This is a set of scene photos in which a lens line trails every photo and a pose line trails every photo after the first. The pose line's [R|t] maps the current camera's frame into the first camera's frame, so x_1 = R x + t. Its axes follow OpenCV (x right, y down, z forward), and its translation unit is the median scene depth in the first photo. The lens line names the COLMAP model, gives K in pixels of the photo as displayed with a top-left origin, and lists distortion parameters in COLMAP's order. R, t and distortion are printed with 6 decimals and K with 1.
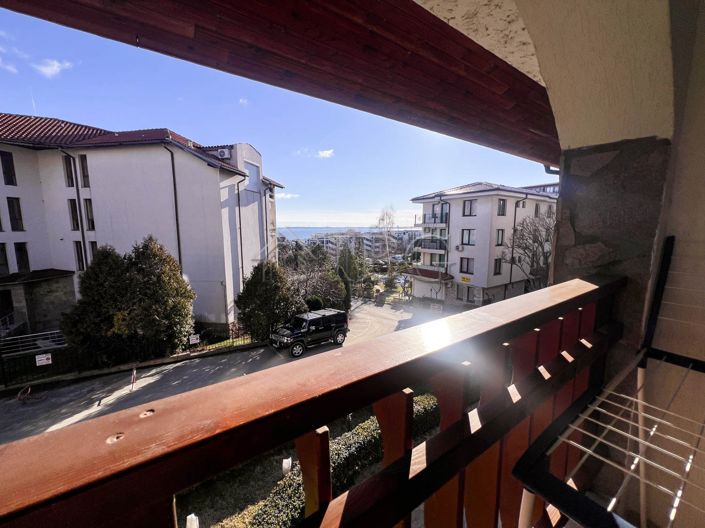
lens RADIAL K [[283.0, 0, 351.5], [0, 283.0, 263.7], [0, 0, 1]] dist [-0.003514, 0.001068]
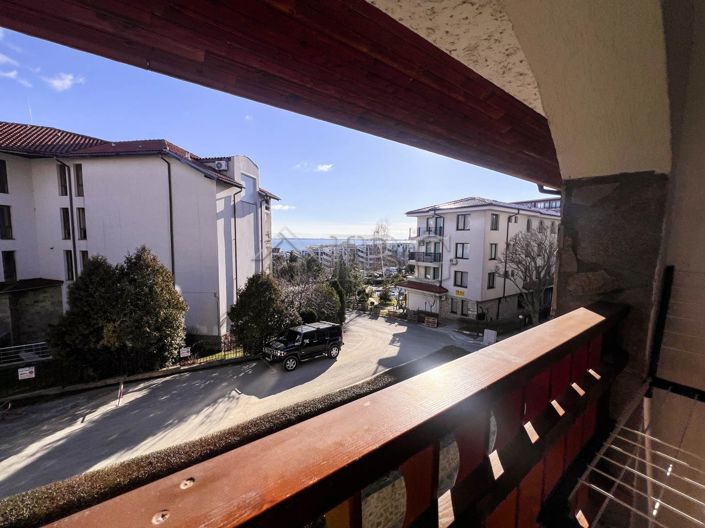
lens RADIAL K [[283.0, 0, 351.6], [0, 283.0, 263.8], [0, 0, 1]] dist [-0.003514, 0.001068]
pose [[0.999735, 0.011506, 0.019935, -0.003987], [-0.010675, 0.999090, -0.041283, -0.004040], [-0.020392, 0.041060, 0.998949, -0.000276]]
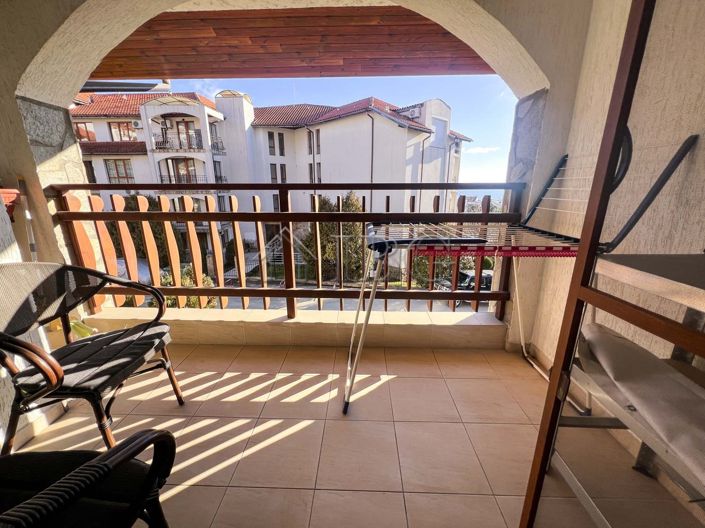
lens RADIAL K [[283.0, 0, 350.7], [0, 283.0, 263.9], [0, 0, 1]] dist [-0.003514, 0.001068]
pose [[0.799811, 0.157954, -0.579097, 0.094227], [-0.075653, 0.983589, 0.163796, 0.024841], [0.595465, -0.087196, 0.798635, -0.072448]]
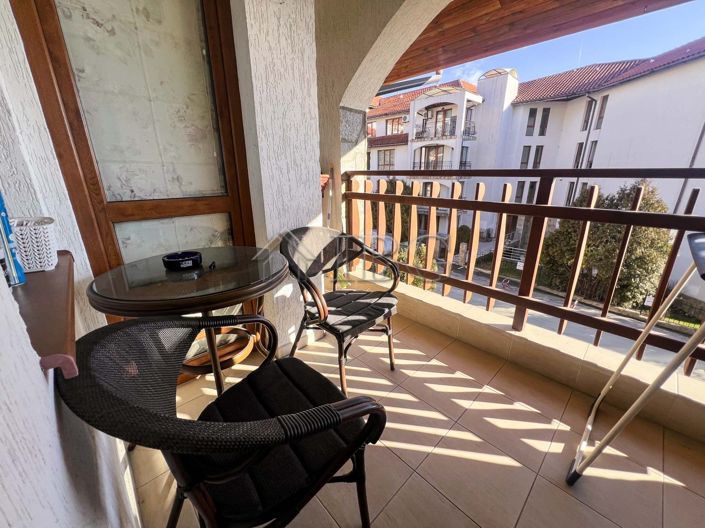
lens RADIAL K [[283.0, 0, 351.5], [0, 283.0, 263.9], [0, 0, 1]] dist [-0.003514, 0.001068]
pose [[0.151668, 0.303877, -0.940561, 0.086155], [-0.124013, 0.949900, 0.286897, 0.024482], [0.980621, 0.073129, 0.181754, -0.072000]]
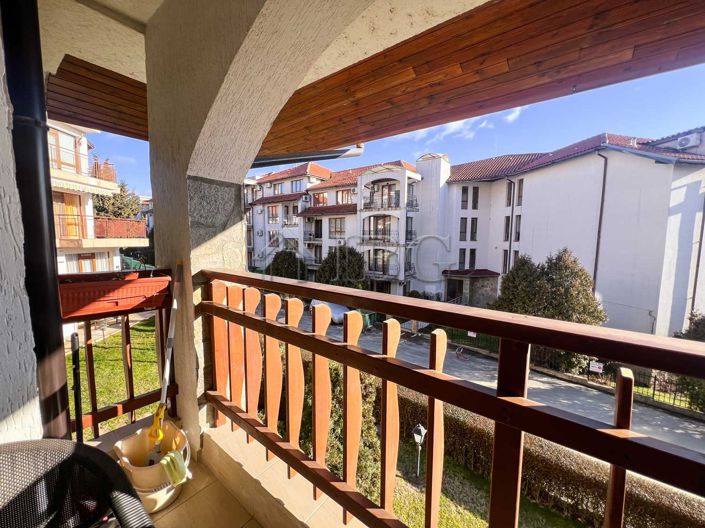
lens RADIAL K [[283.0, 0, 351.2], [0, 283.0, 263.8], [0, 0, 1]] dist [-0.003514, 0.001068]
pose [[0.296804, 0.095007, -0.950201, 0.022481], [-0.134434, 0.989286, 0.056924, 0.003111], [0.945429, 0.110844, 0.306396, -0.024506]]
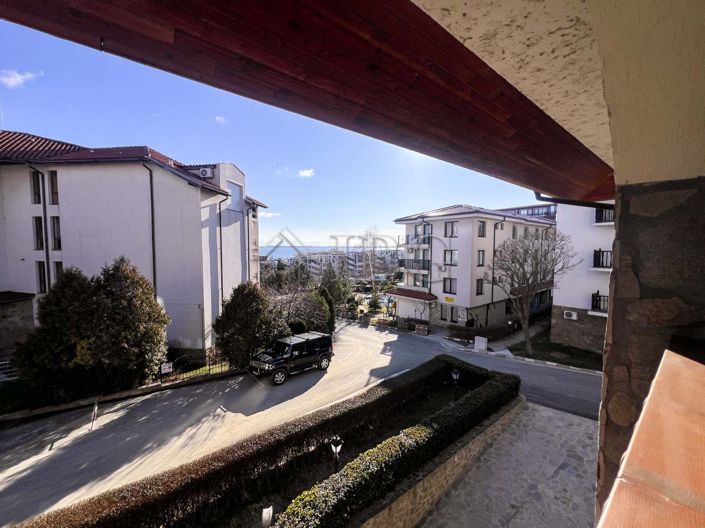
lens RADIAL K [[283.0, 0, 351.5], [0, 283.0, 263.6], [0, 0, 1]] dist [-0.003514, 0.001068]
pose [[0.998167, 0.001423, 0.060505, -0.008942], [0.002661, 0.997725, -0.067361, -0.010223], [-0.060463, 0.067398, 0.995892, 0.020009]]
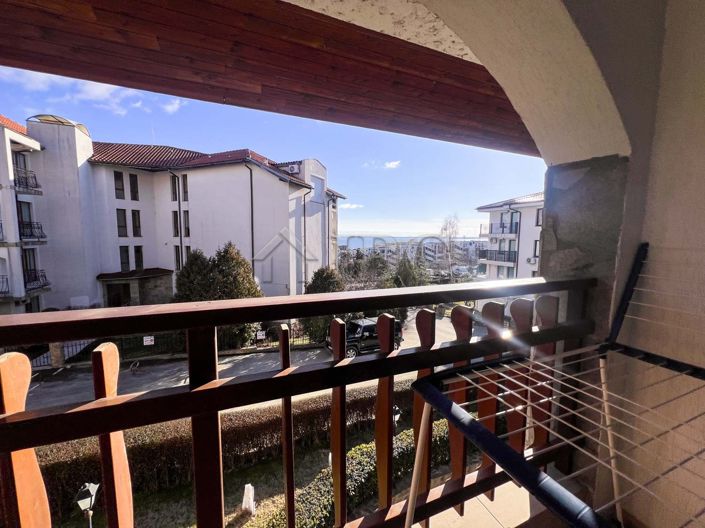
lens RADIAL K [[283.0, 0, 351.2], [0, 283.0, 263.8], [0, 0, 1]] dist [-0.003514, 0.001068]
pose [[0.976478, 0.031502, -0.213306, 0.020940], [-0.038326, 0.998875, -0.027933, 0.004564], [0.212186, 0.035451, 0.976586, -0.023840]]
